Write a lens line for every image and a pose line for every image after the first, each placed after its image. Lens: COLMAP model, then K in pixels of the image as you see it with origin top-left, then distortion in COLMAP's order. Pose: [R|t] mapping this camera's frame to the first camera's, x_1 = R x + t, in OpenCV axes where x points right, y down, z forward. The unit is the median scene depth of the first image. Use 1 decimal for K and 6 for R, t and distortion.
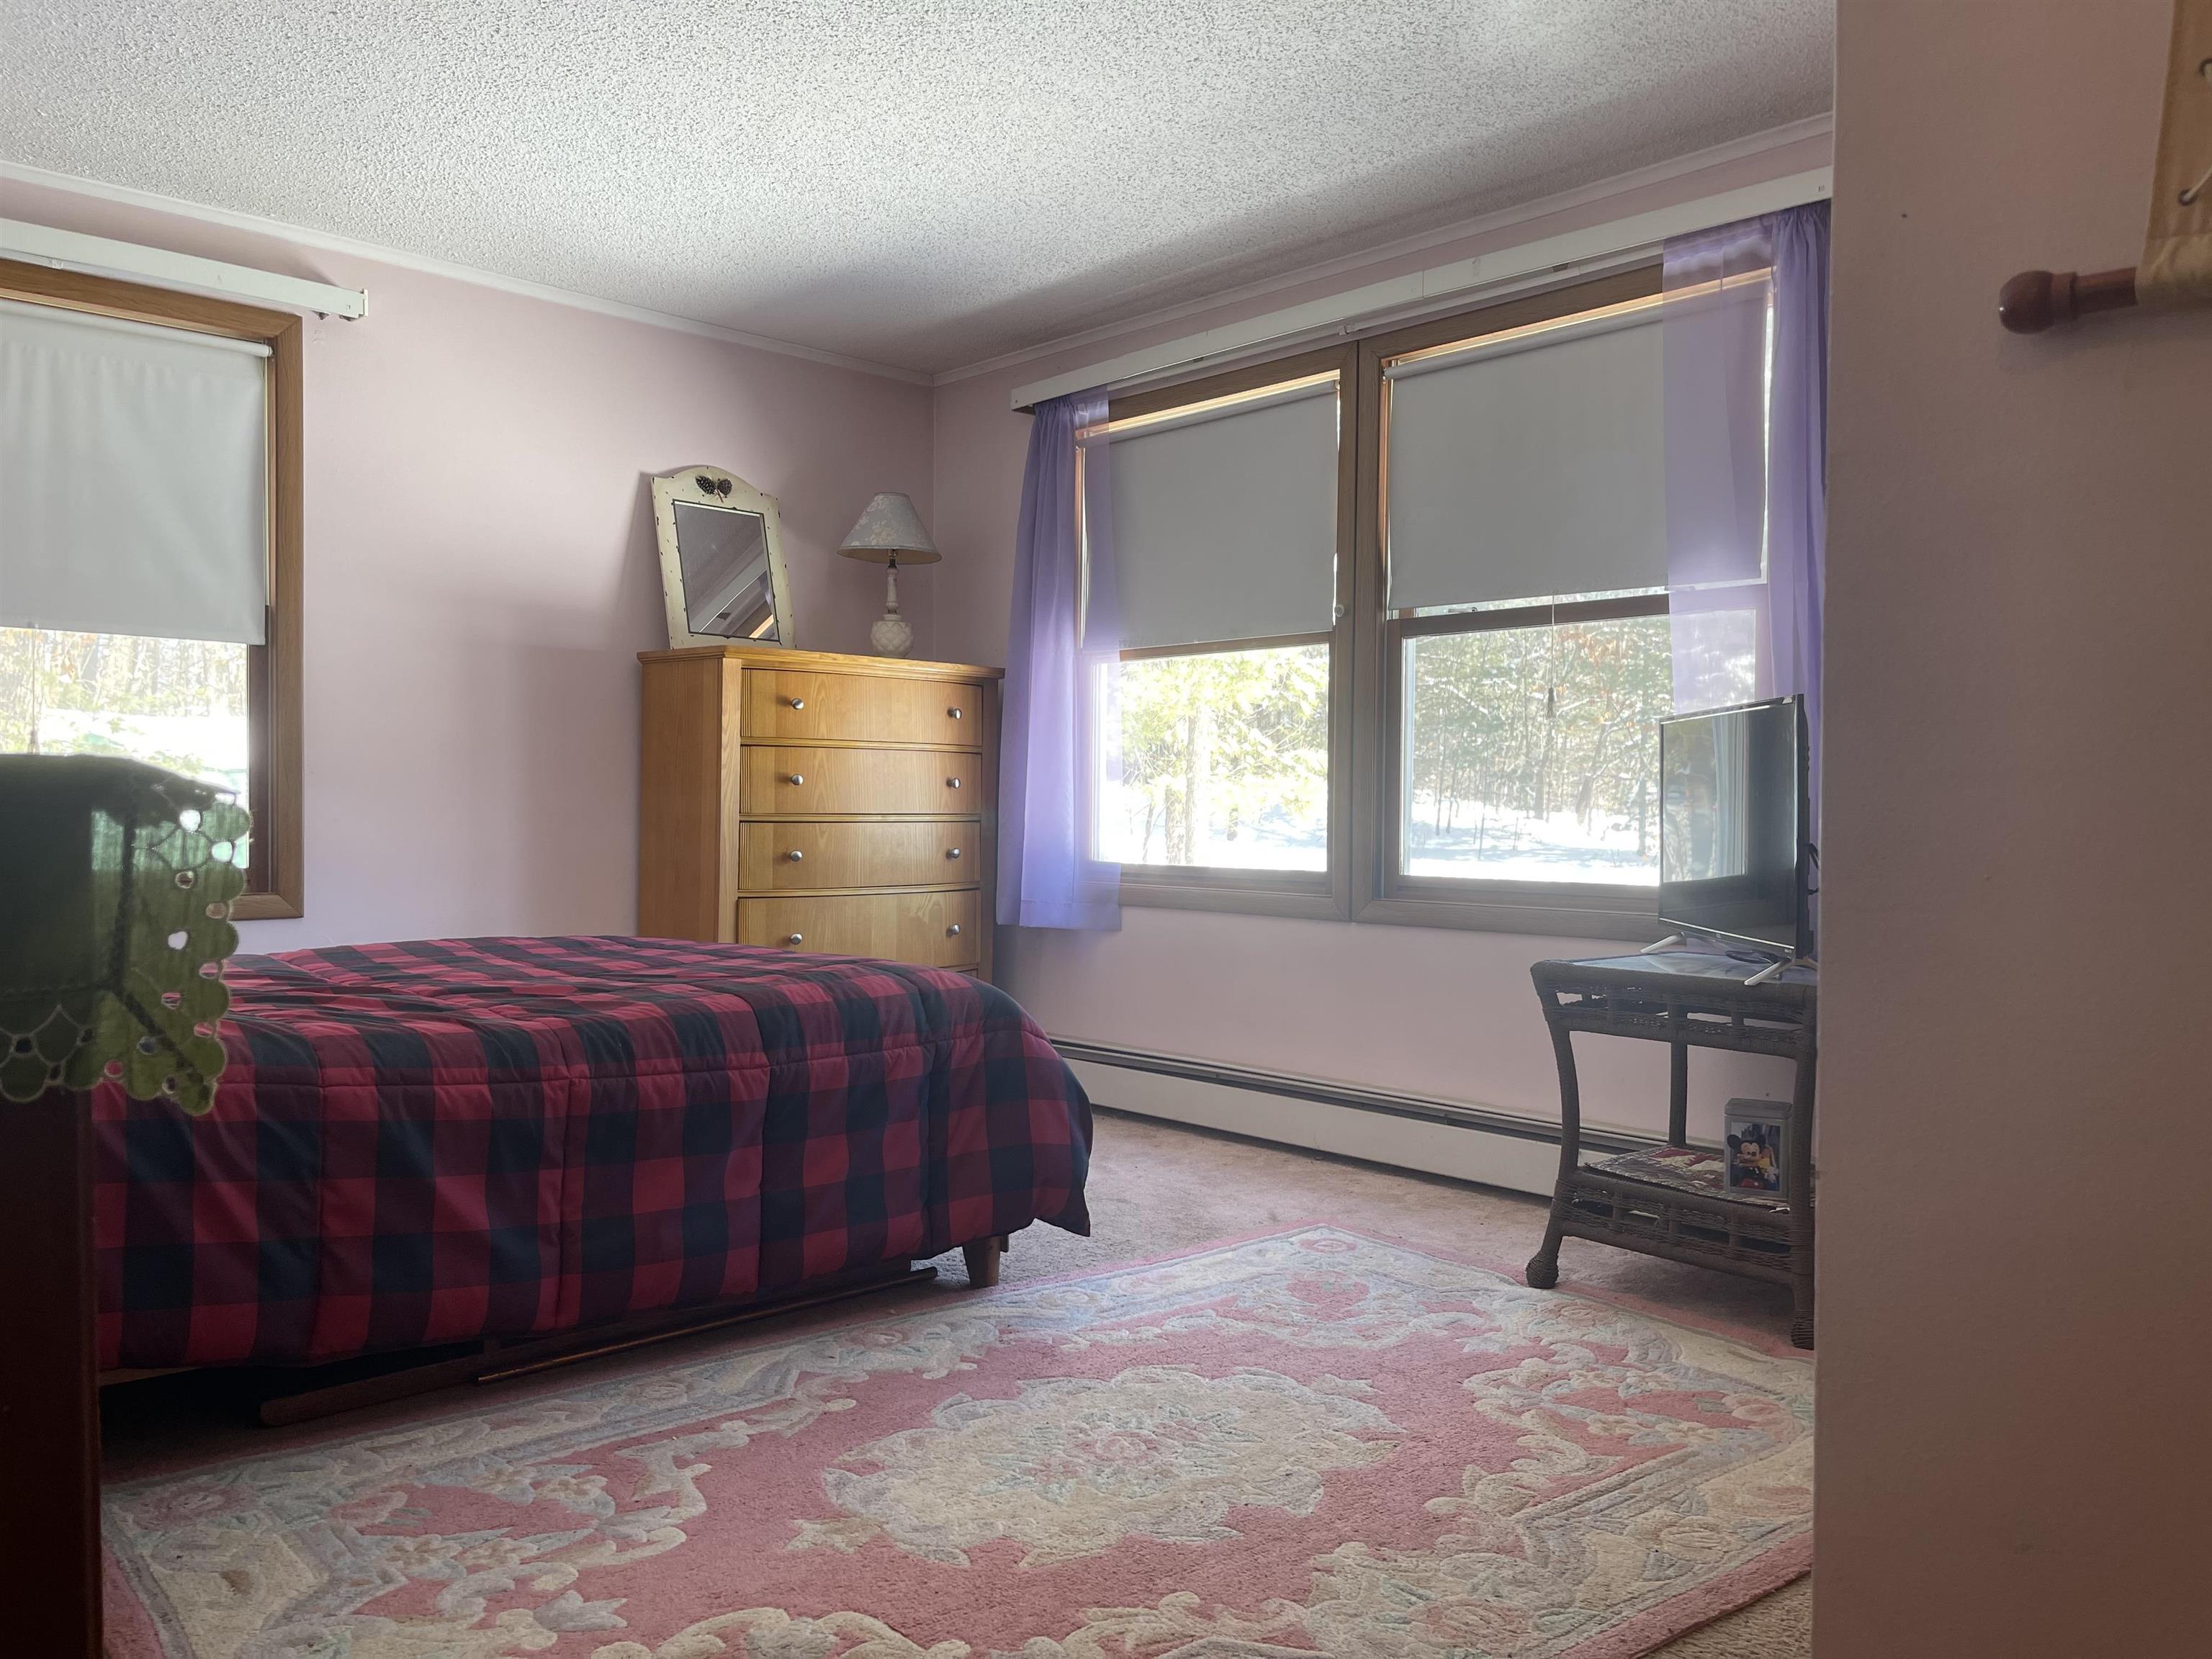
lens RADIAL K [[1667.8, 0, 1097.2], [0, 1667.8, 825.3], [0, 0, 1]] dist [0.077399, -0.095620]
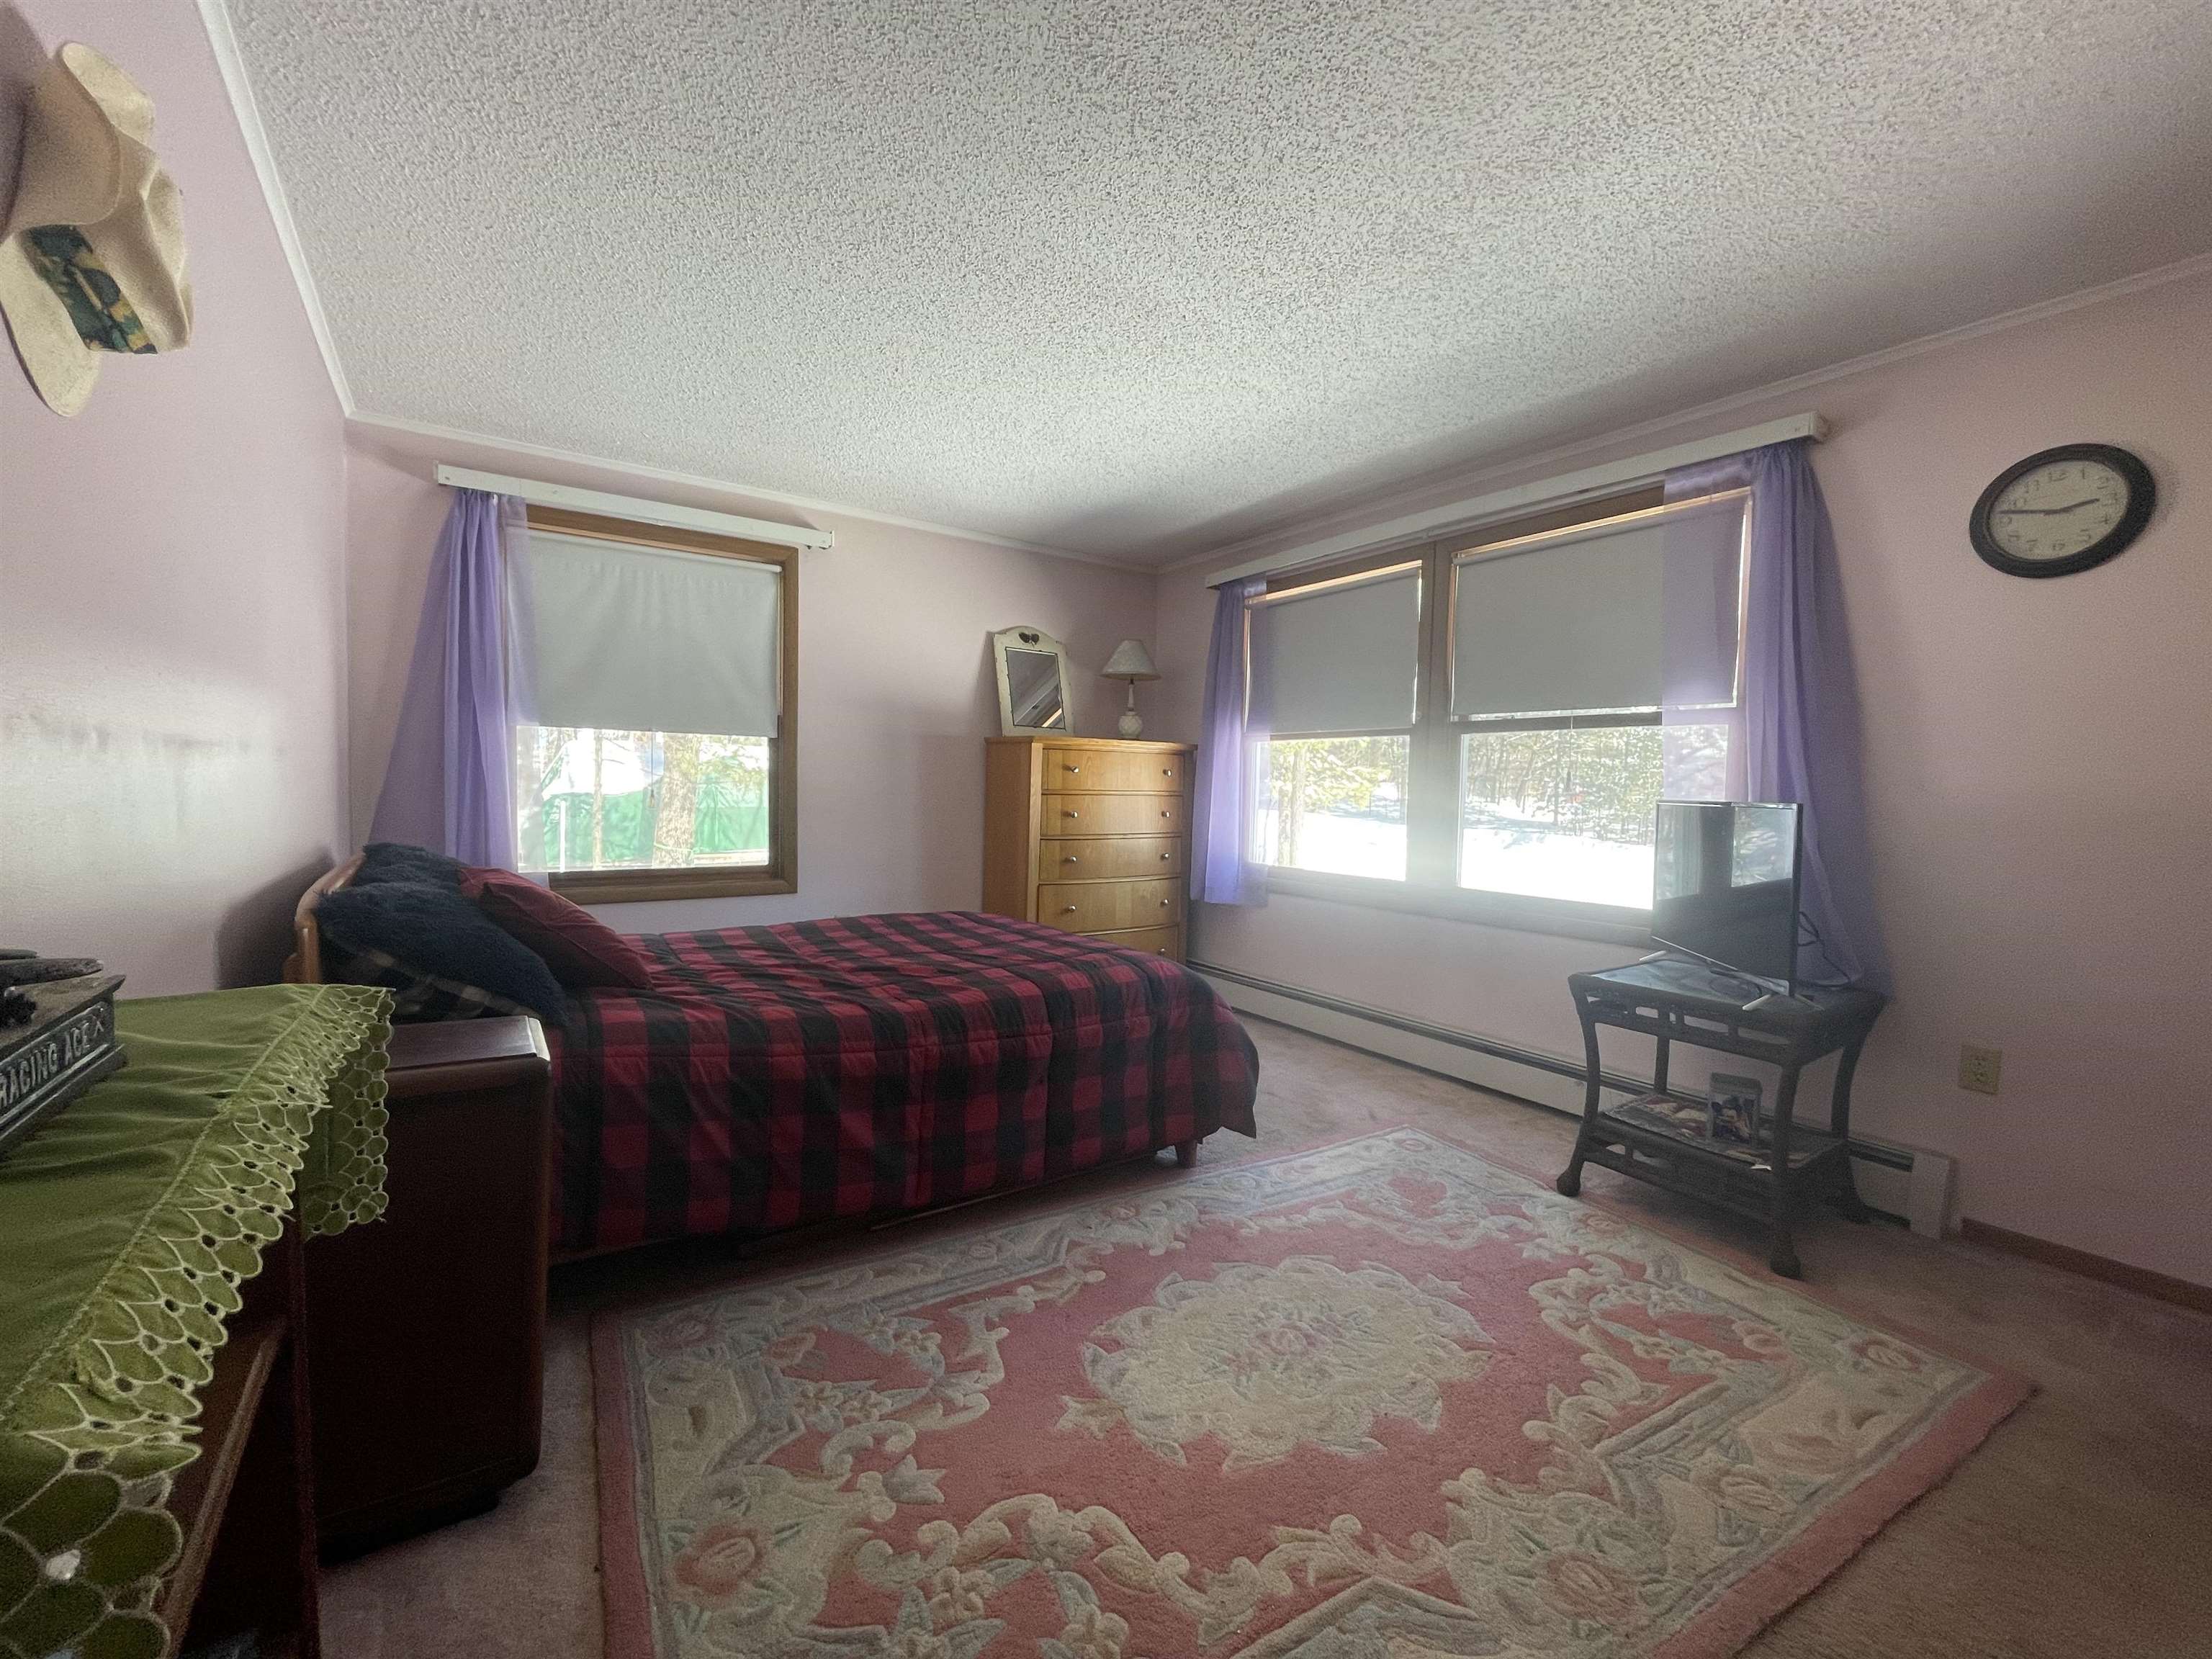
lens RADIAL K [[895.1, 0, 1095.0], [0, 895.1, 825.8], [0, 0, 1]] dist [-0.003587, 0.000037]
pose [[0.987725, 0.018461, -0.155106, -0.028646], [-0.013543, 0.999373, 0.032701, -0.066743], [0.155612, -0.030199, 0.987357, 0.176294]]
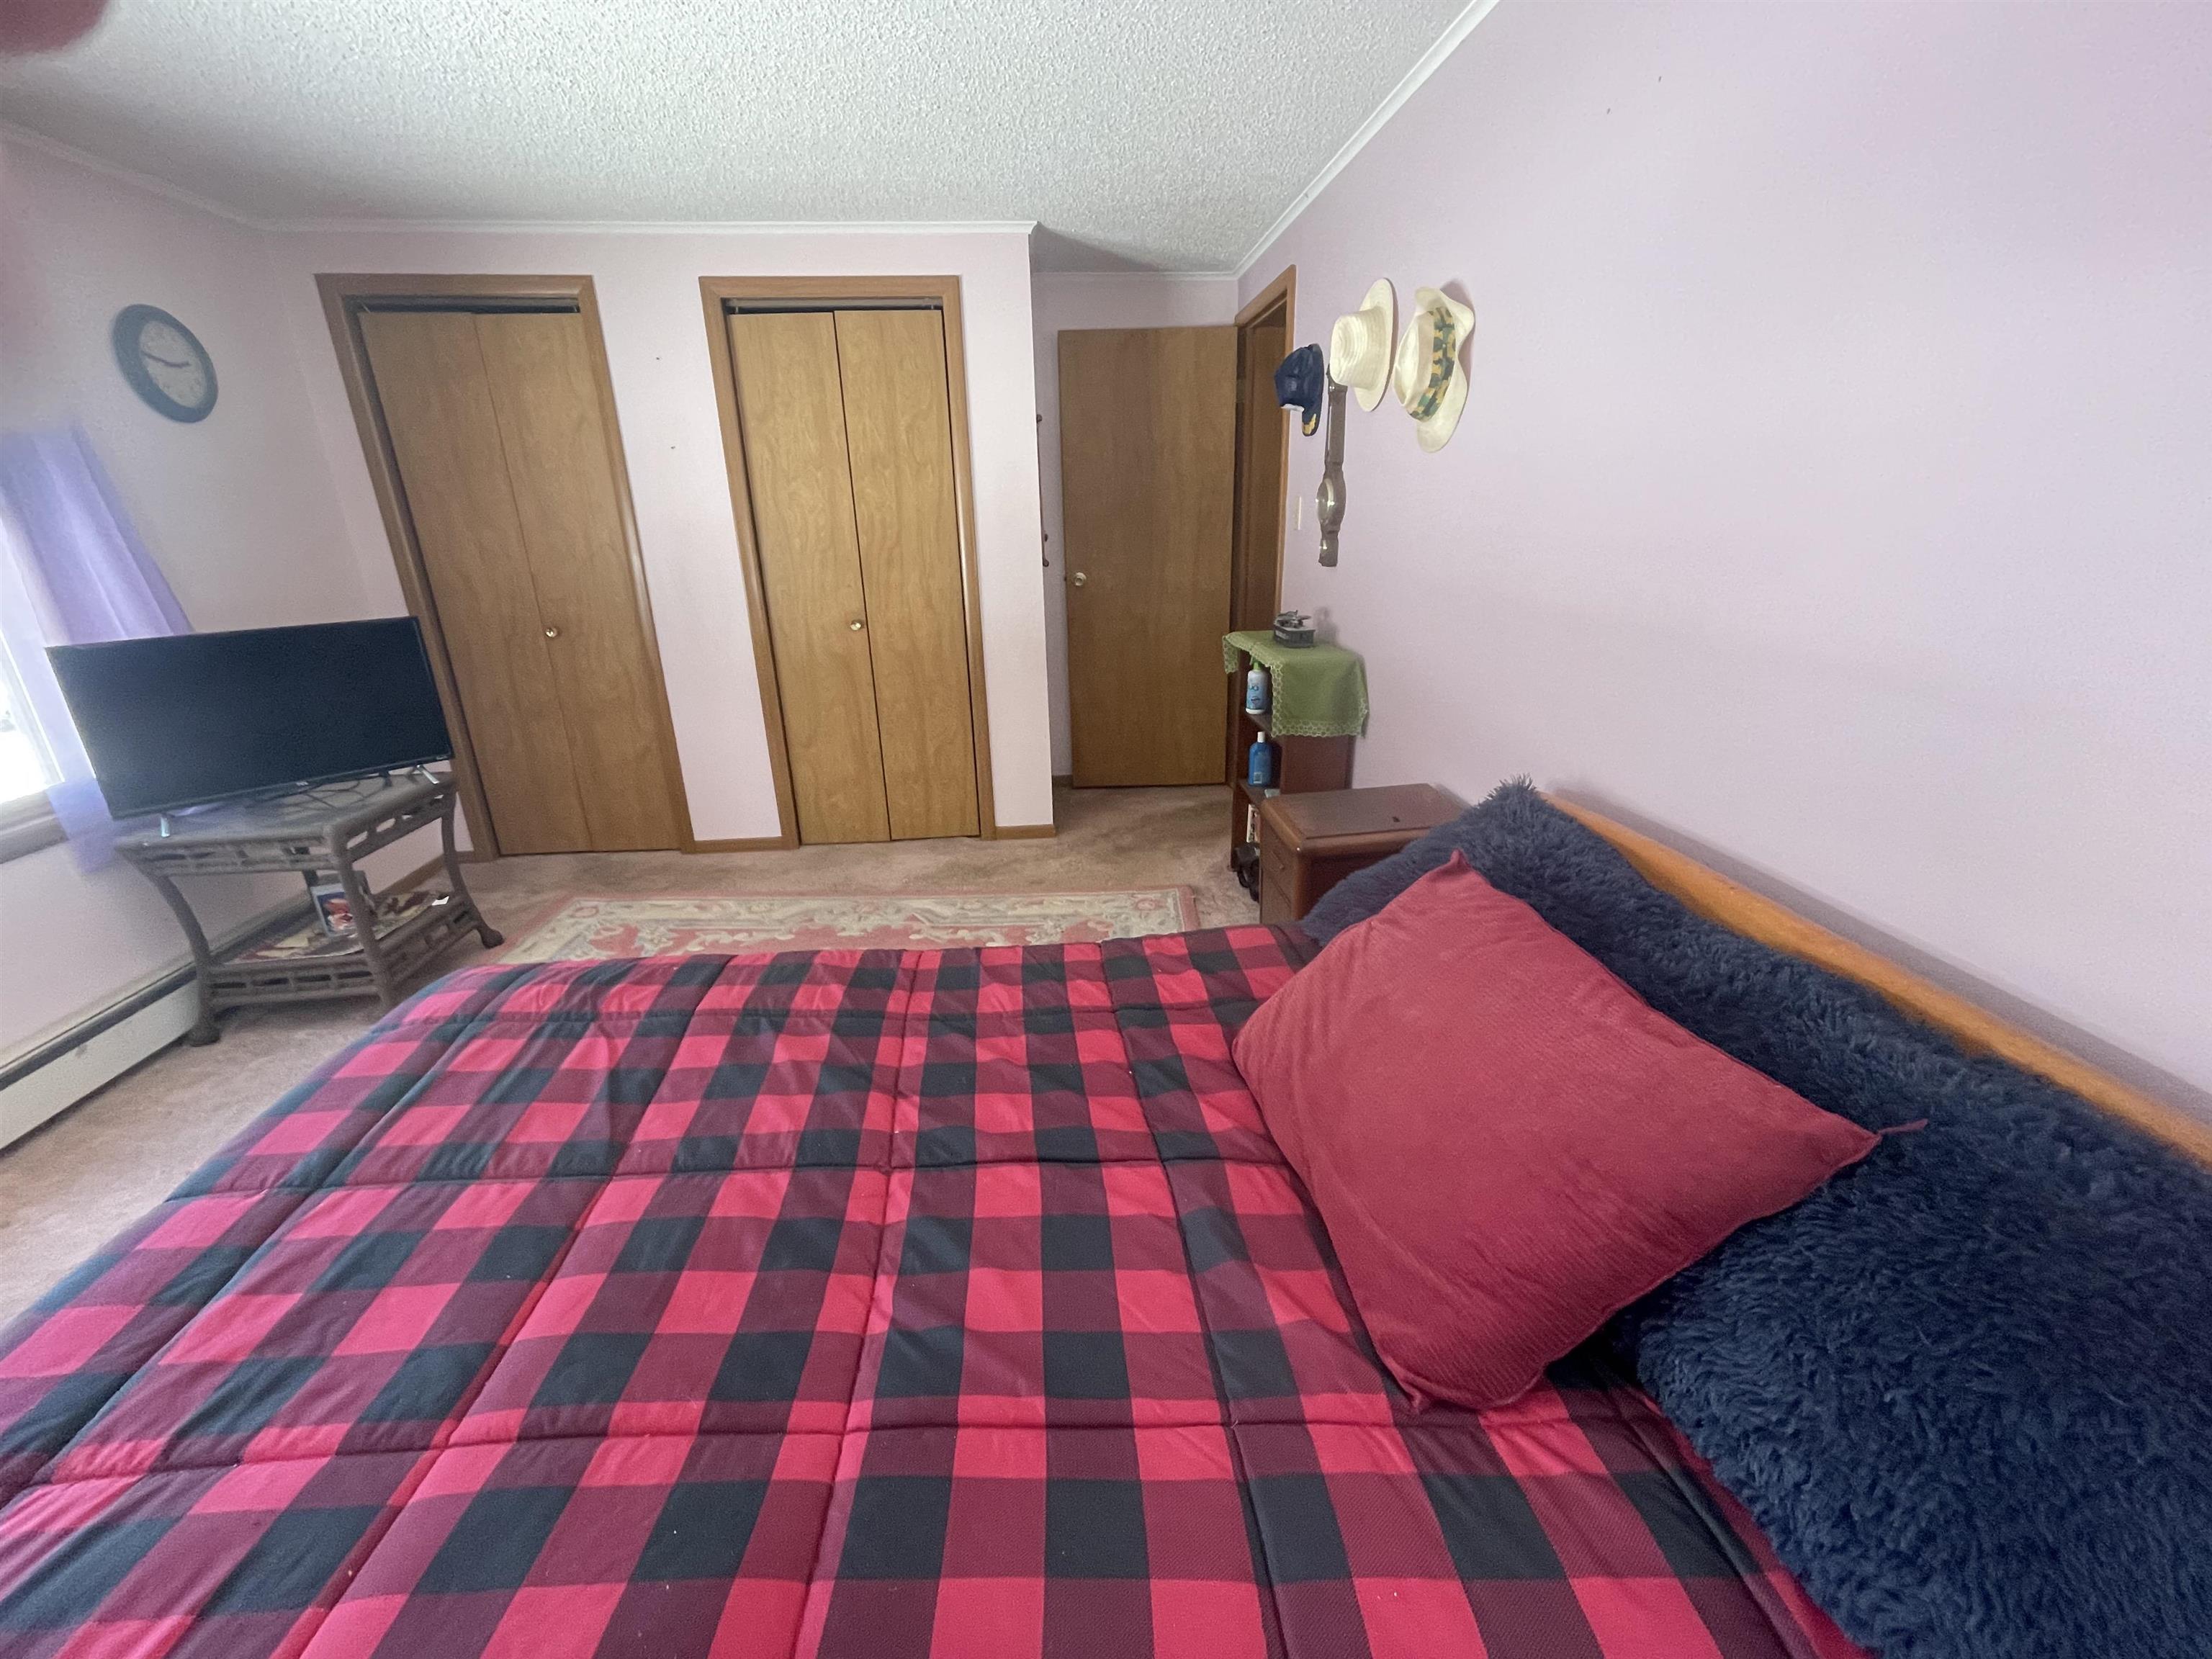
lens RADIAL K [[886.2, 0, 1106.0], [0, 886.2, 829.5], [0, 0, 1]] dist [0.002035, 0.000381]
pose [[-0.771725, -0.210401, 0.600143, -0.672307], [0.021320, 0.934597, 0.355070, -0.163430], [-0.635598, 0.286811, -0.716766, 1.128888]]
